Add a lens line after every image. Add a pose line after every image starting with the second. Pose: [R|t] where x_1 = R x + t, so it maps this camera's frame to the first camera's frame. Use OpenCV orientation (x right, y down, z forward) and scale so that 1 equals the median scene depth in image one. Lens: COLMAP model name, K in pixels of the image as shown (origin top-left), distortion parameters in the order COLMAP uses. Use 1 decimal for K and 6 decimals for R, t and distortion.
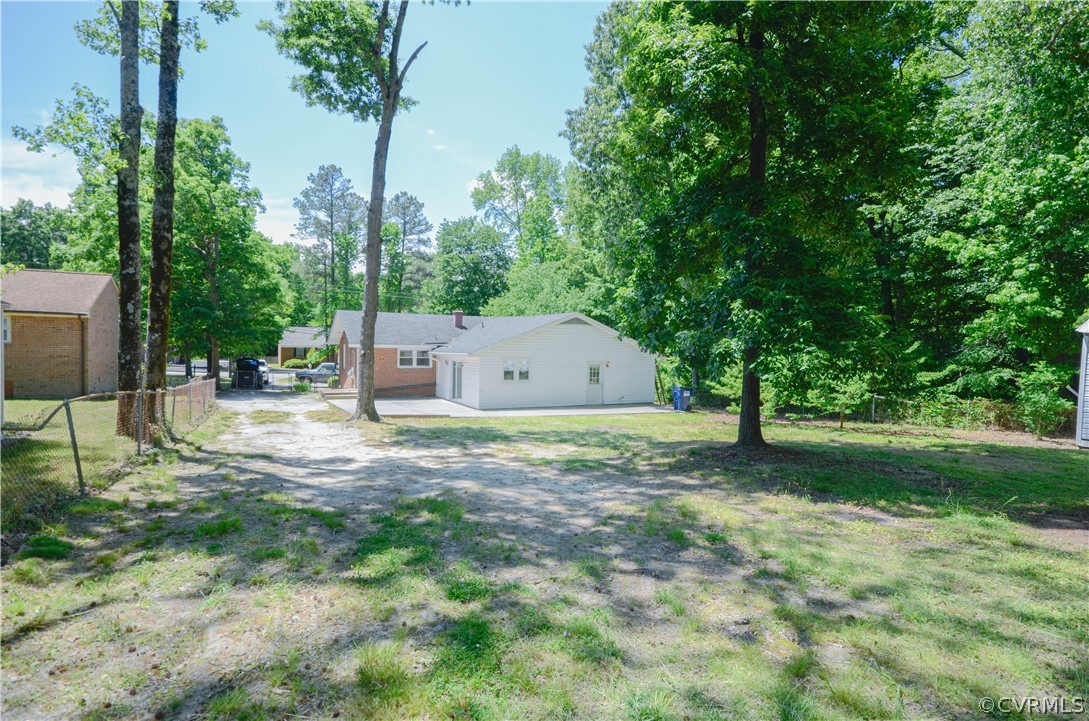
lens RADIAL K [[588.6, 0, 544.5], [0, 588.6, 360.5], [0, 0, 1]] dist [0.004837, 0.001315]
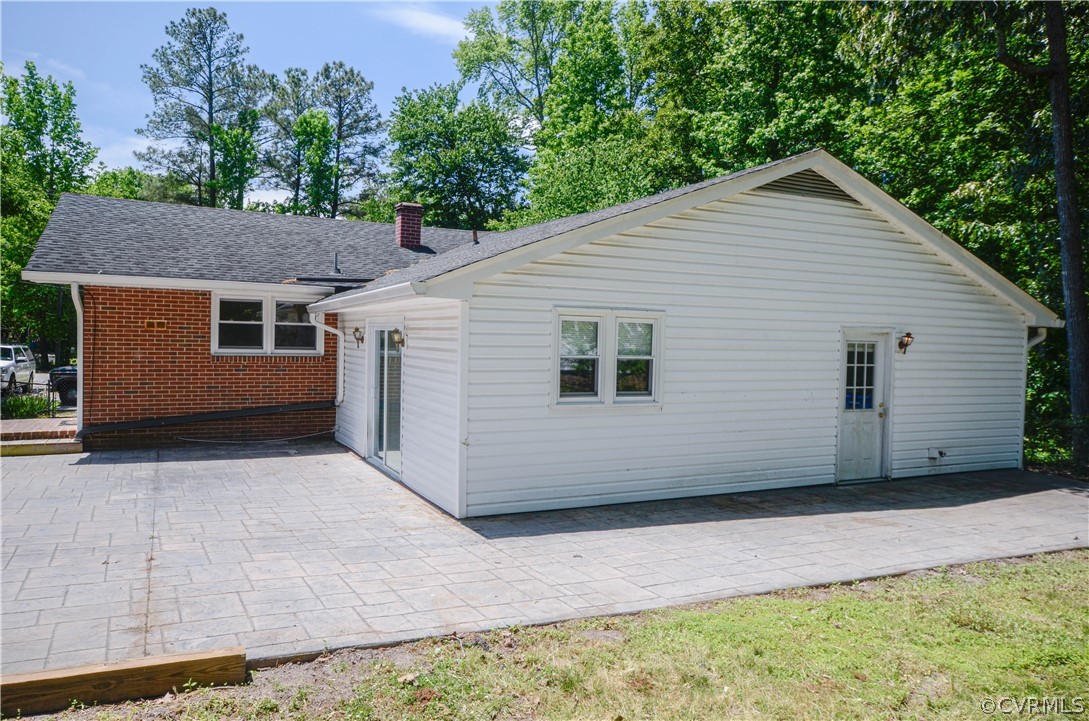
lens RADIAL K [[751.4, 0, 544.5], [0, 751.4, 360.5], [0, 0, 1]] dist [0.001682, 0.000429]
pose [[0.999934, 0.003144, -0.011038, -0.031745], [-0.003162, 0.999994, -0.001604, 0.008218], [0.011033, 0.001639, 0.999938, 0.300578]]
